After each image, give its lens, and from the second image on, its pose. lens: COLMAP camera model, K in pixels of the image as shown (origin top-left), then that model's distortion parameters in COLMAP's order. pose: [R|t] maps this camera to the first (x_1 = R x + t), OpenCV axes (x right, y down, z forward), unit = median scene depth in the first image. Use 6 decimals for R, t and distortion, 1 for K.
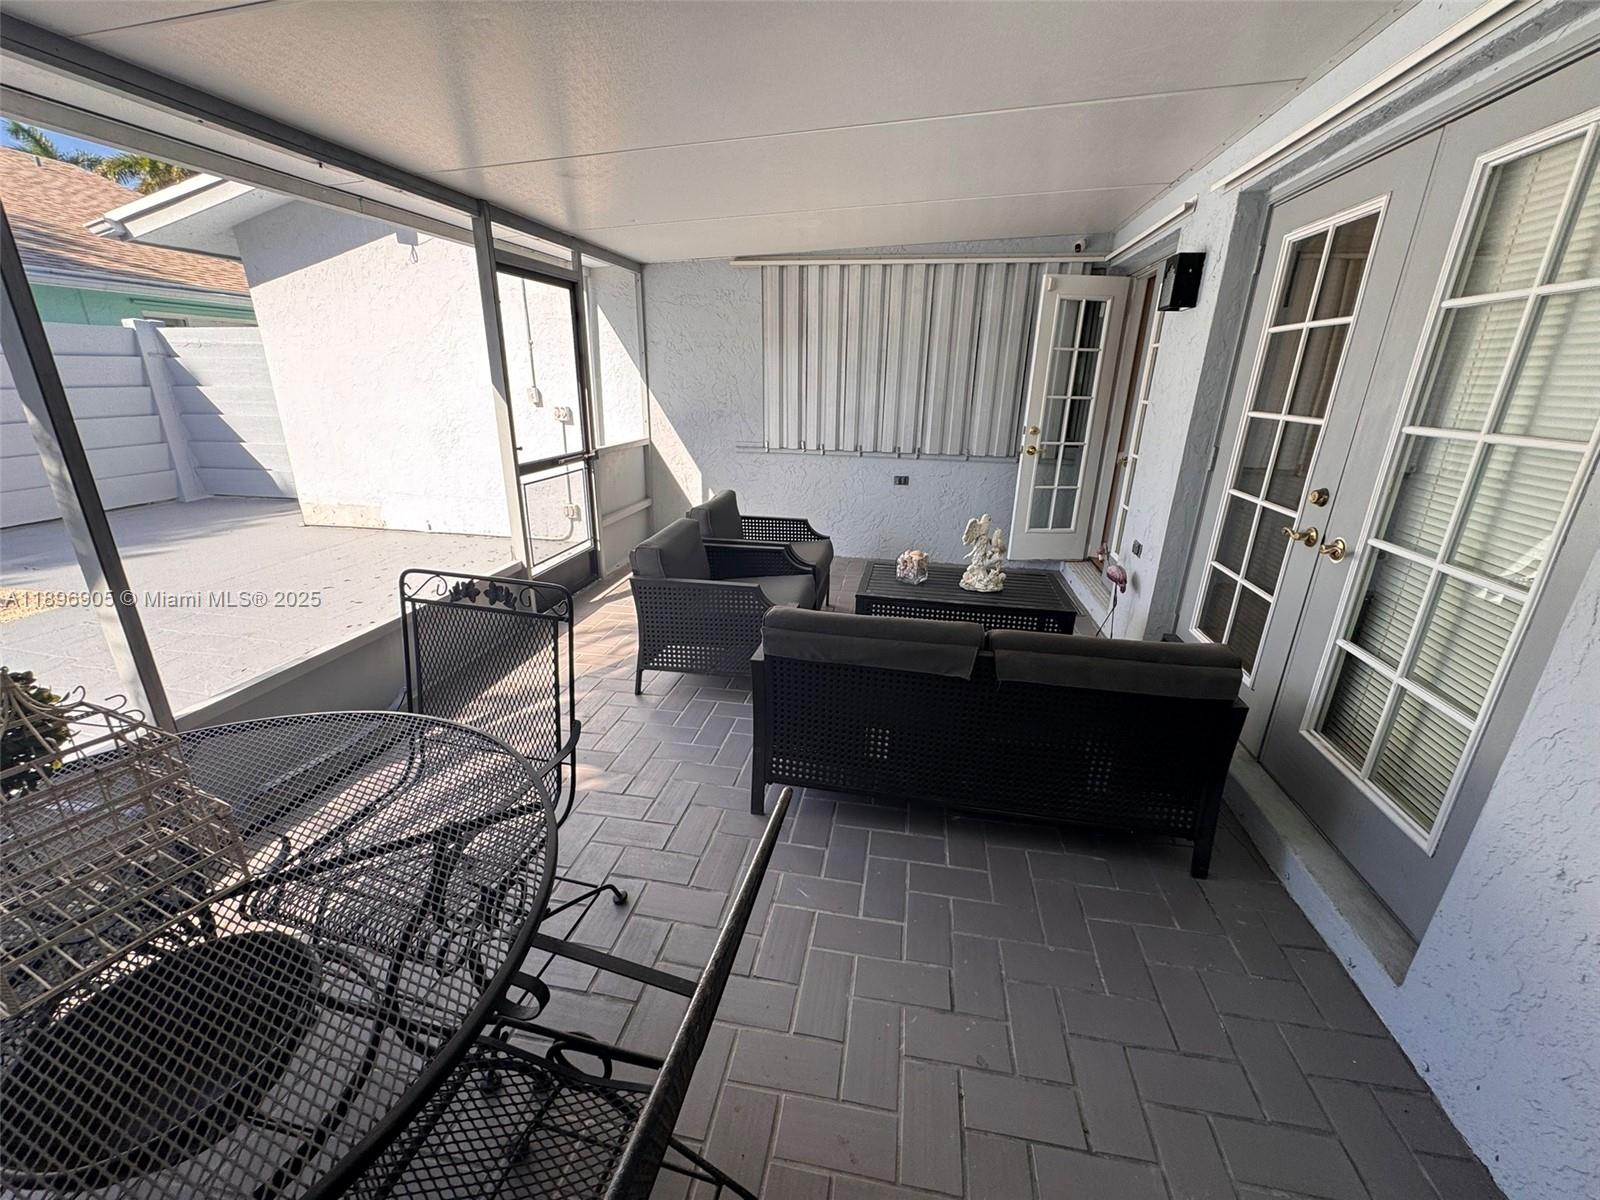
lens RADIAL K [[639.2, 0, 796.5], [0, 639.2, 596.9], [0, 0, 1]] dist [-0.000675, -0.000208]
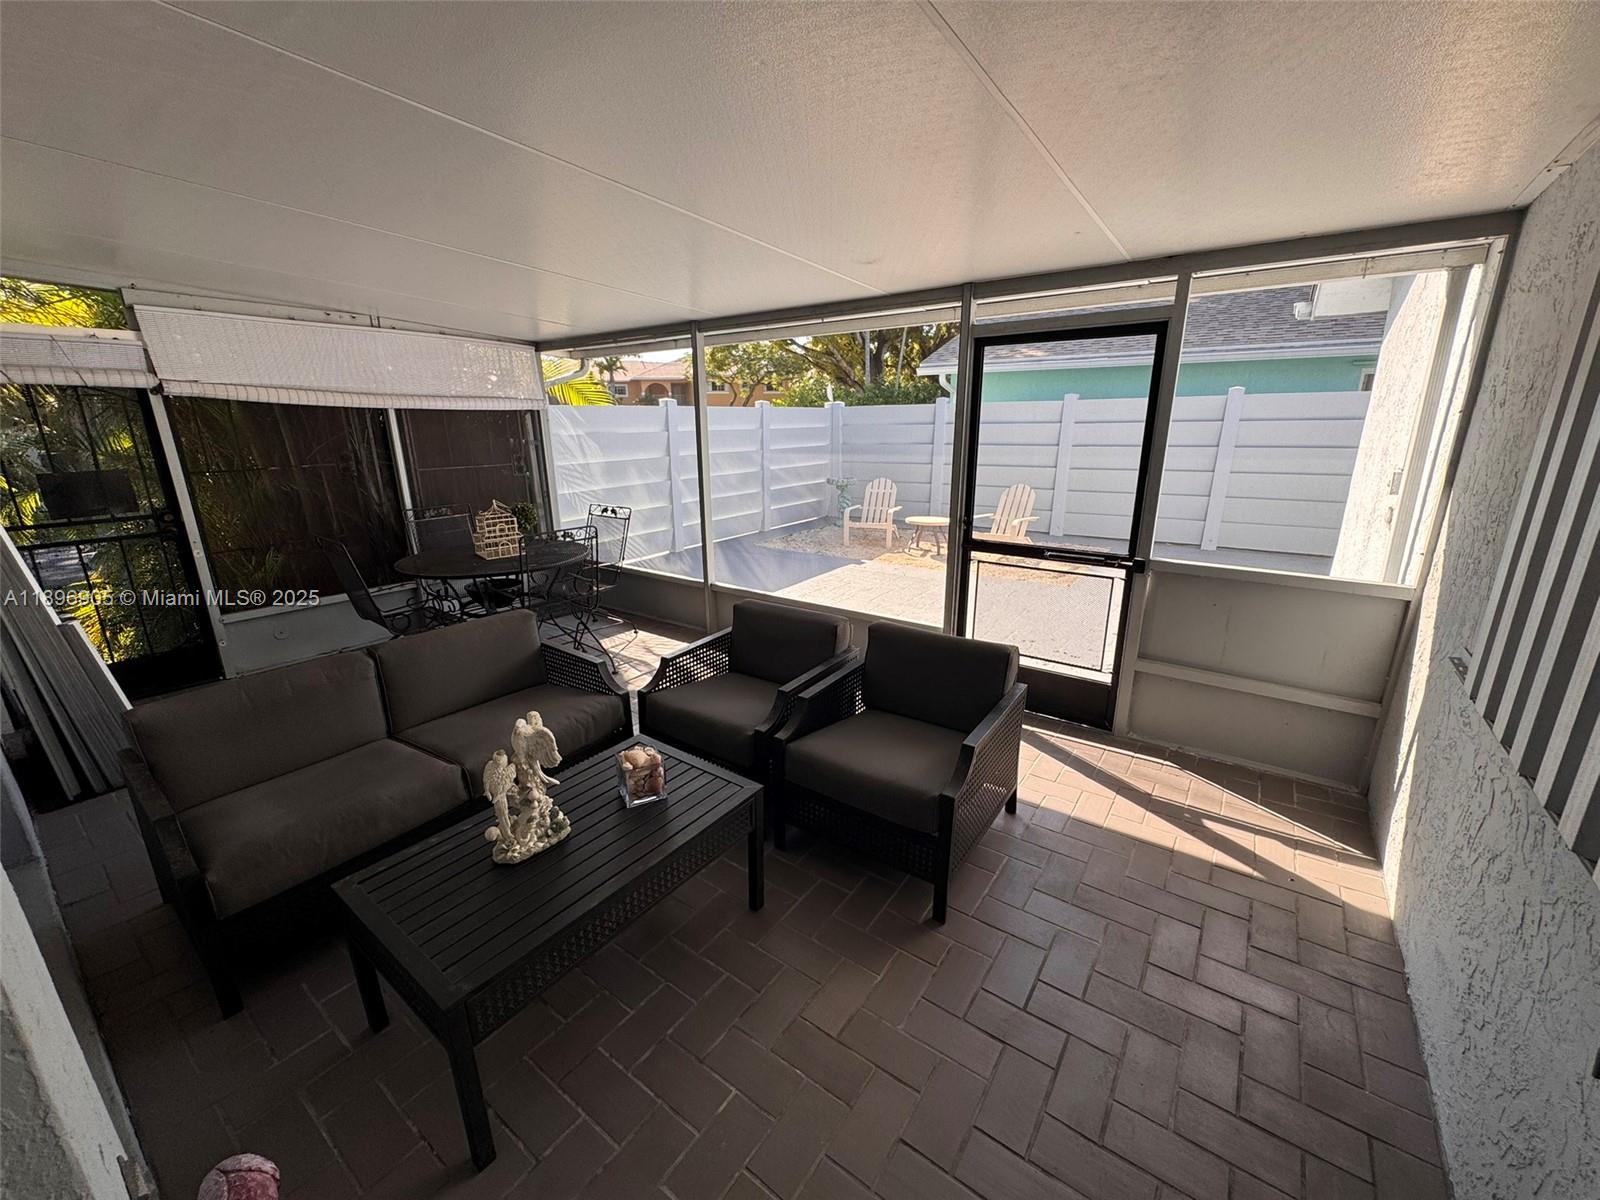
lens RADIAL K [[639.2, 0, 796.5], [0, 639.2, 596.9], [0, 0, 1]] dist [-0.000675, -0.000208]
pose [[-0.430089, 0.275913, -0.859590, 0.468008], [-0.273423, 0.867623, 0.415296, -0.401322], [0.860386, 0.413646, -0.297714, 0.954034]]
